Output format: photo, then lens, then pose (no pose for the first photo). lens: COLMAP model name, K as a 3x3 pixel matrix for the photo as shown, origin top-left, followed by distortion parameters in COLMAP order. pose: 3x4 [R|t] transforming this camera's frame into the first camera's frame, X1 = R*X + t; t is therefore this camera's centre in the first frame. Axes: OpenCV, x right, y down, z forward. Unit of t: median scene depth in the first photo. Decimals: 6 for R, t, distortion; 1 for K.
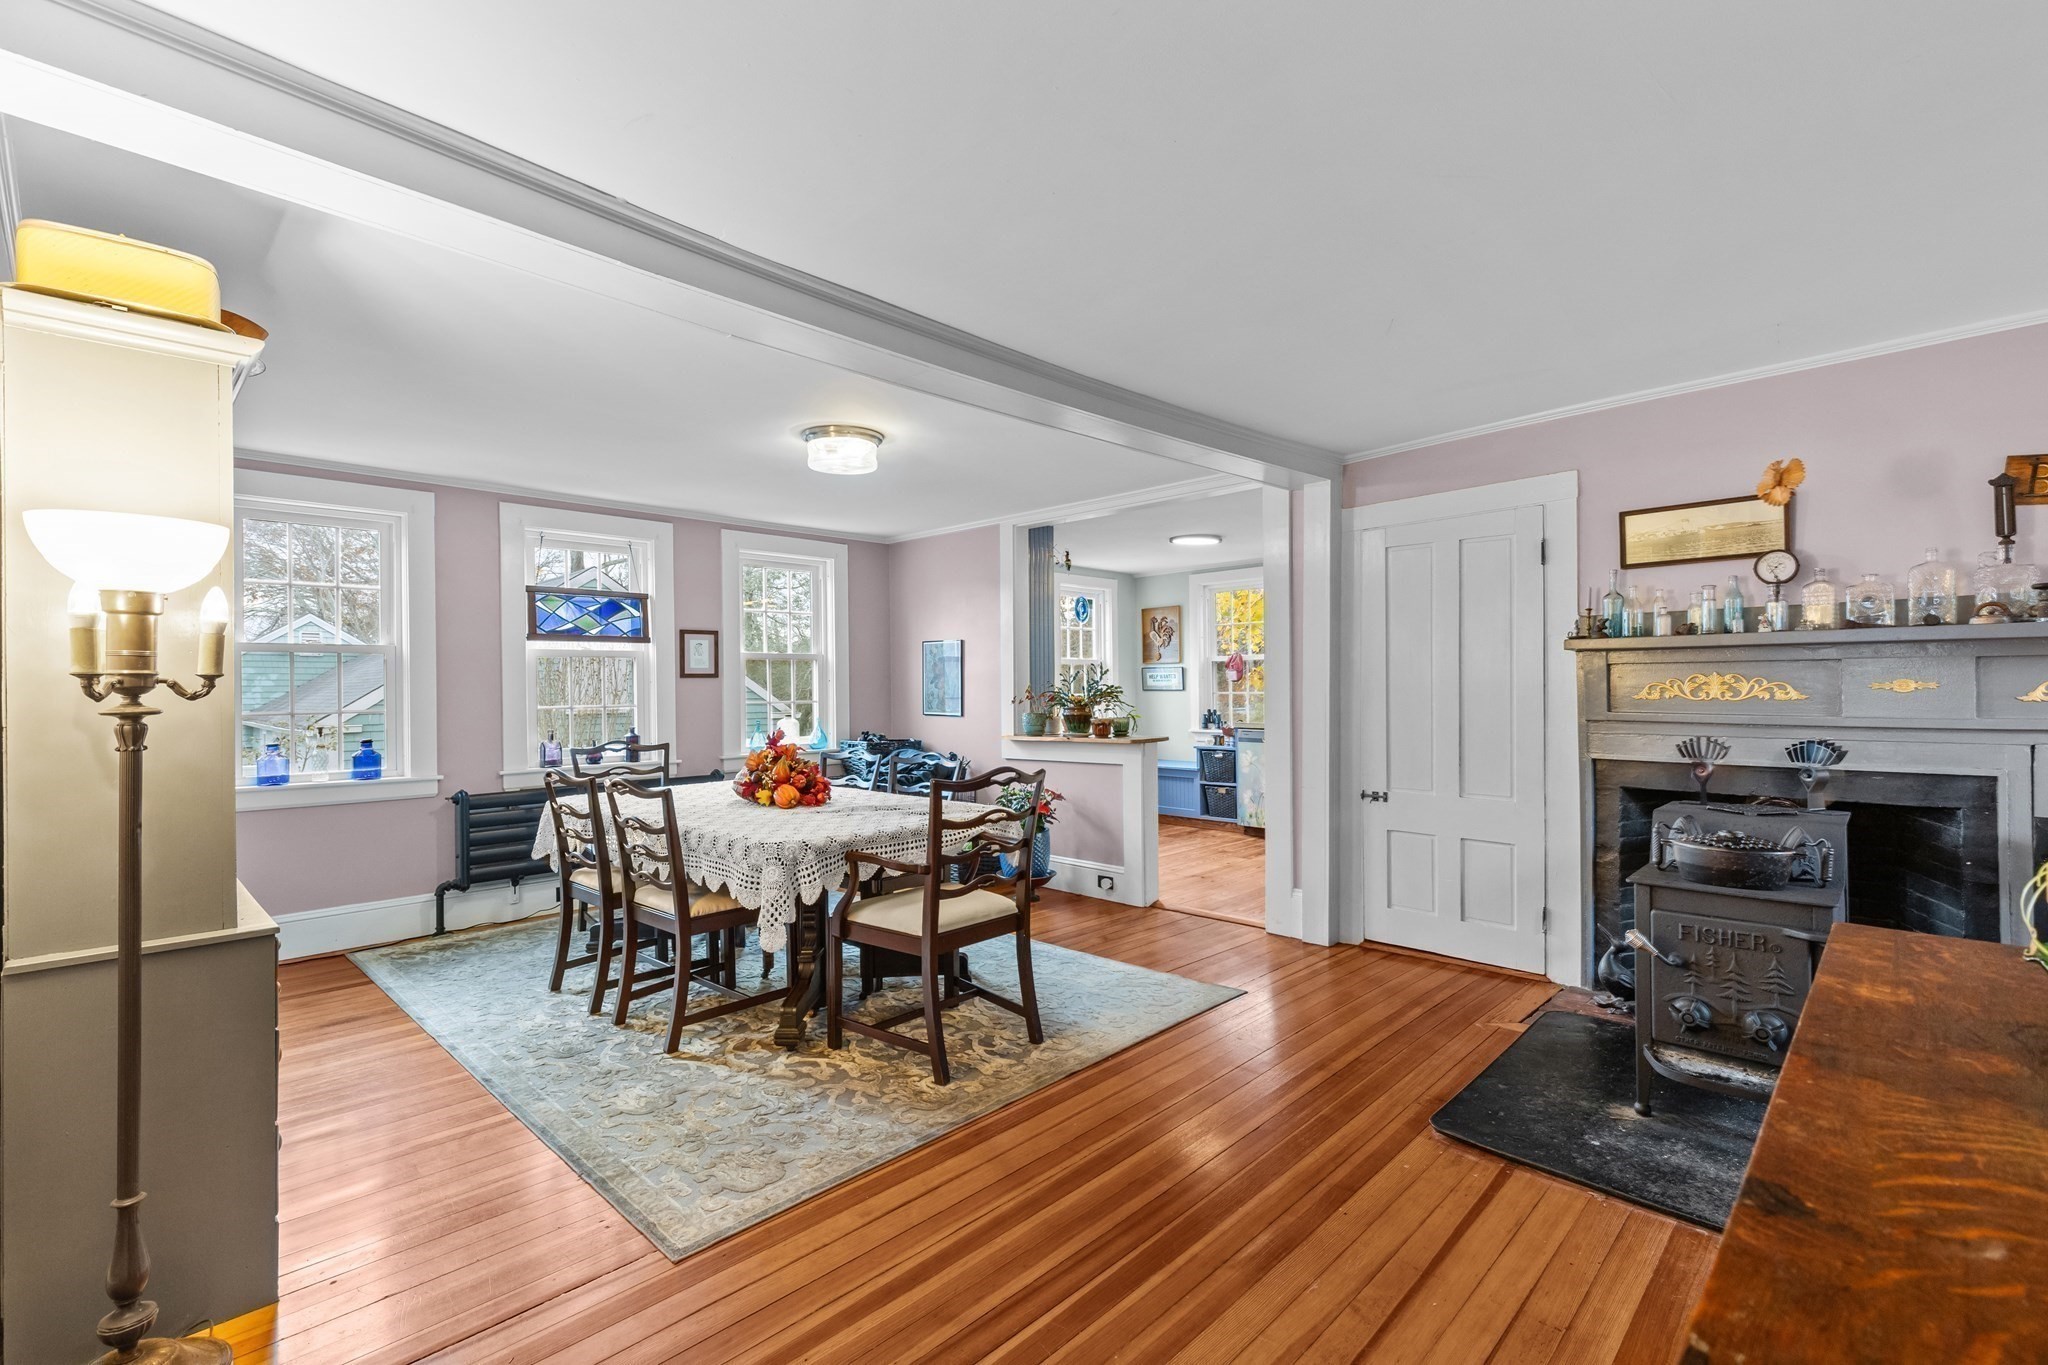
lens RADIAL K [[917.3, 0, 1040.0], [0, 917.3, 683.7], [0, 0, 1]] dist [0.004929, -0.000116]
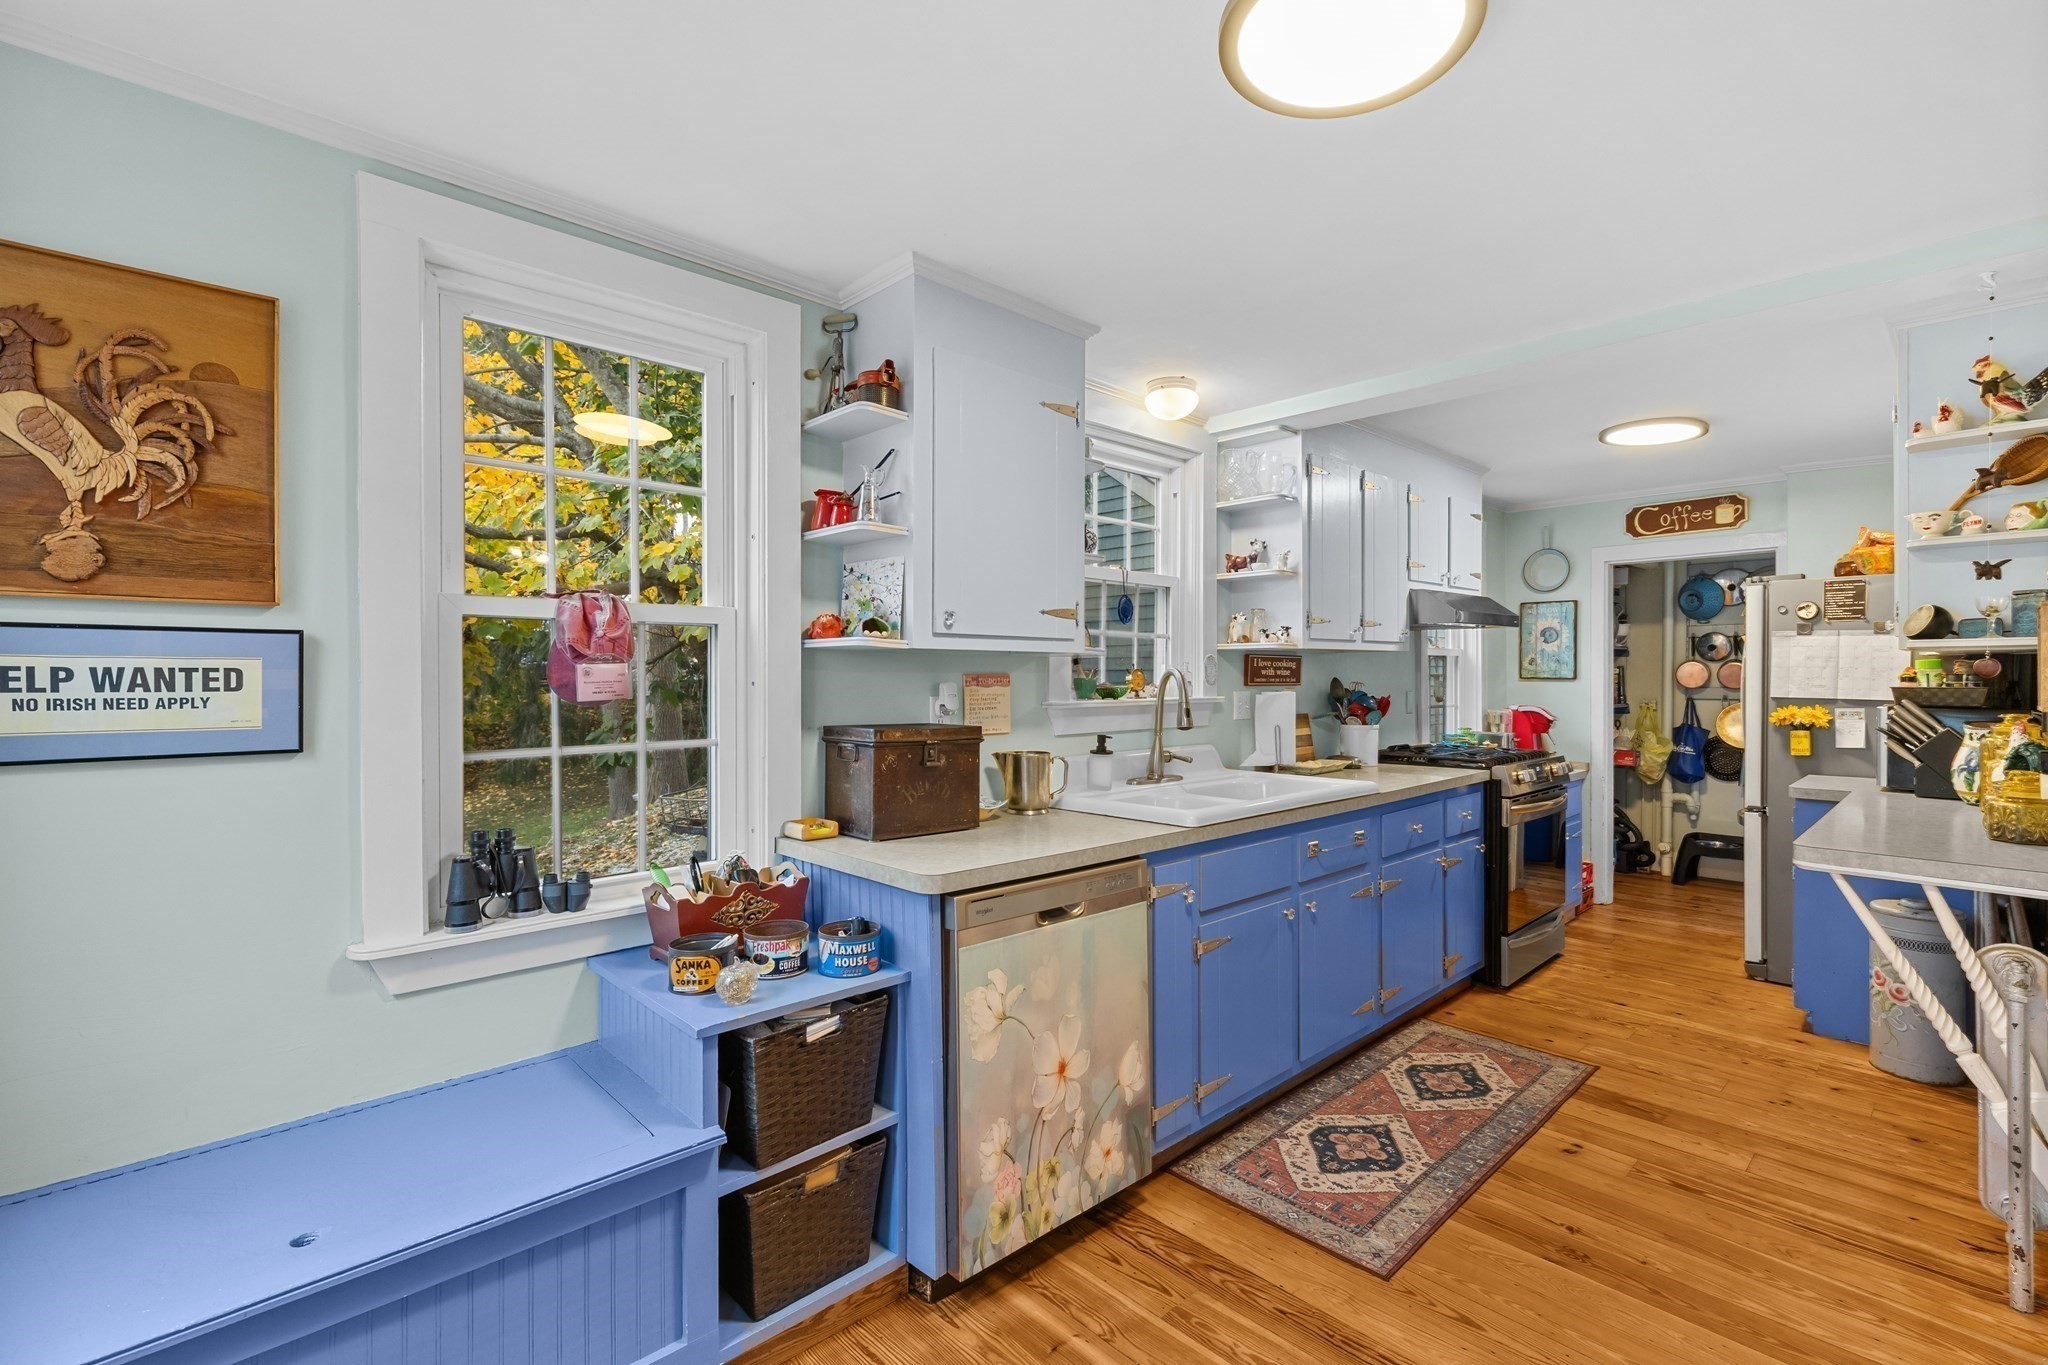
lens RADIAL K [[917.3, 0, 1040.0], [0, 917.3, 683.7], [0, 0, 1]] dist [0.004929, -0.000116]
pose [[0.037426, 0.001917, 0.999298, -0.053125], [-0.004034, 0.999990, -0.001767, -0.014618], [-0.999291, -0.003965, 0.037434, 1.421567]]
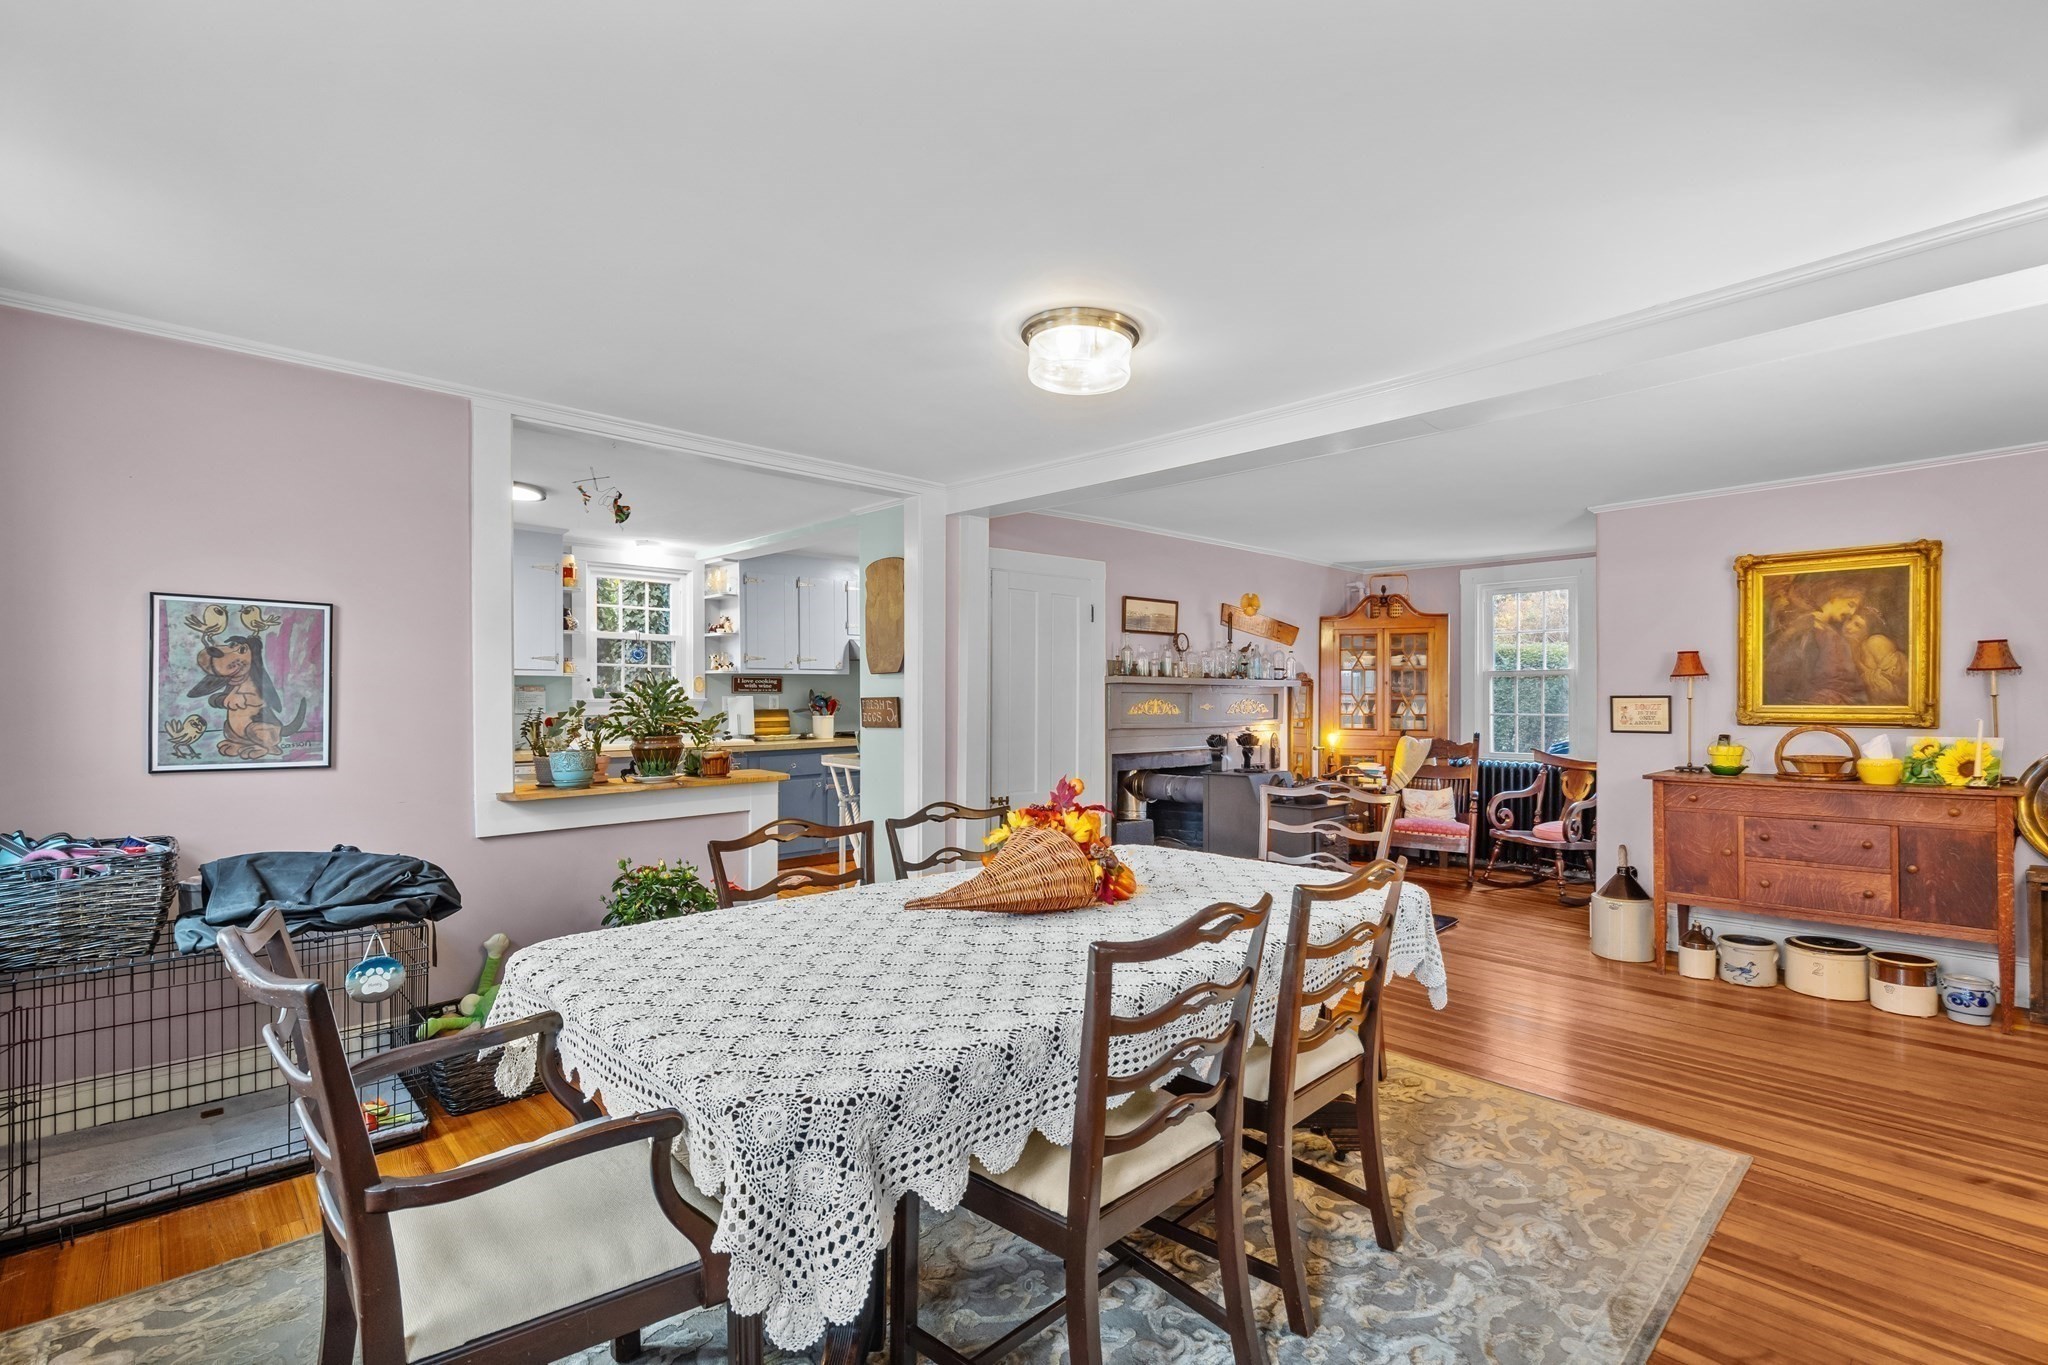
lens RADIAL K [[917.3, 0, 1040.0], [0, 917.3, 683.7], [0, 0, 1]] dist [0.004929, -0.000116]
pose [[0.035430, 0.023493, 0.999096, -0.672743], [-0.005085, 0.999715, -0.023327, 0.000340], [-0.999359, -0.004254, 0.035539, 0.772293]]
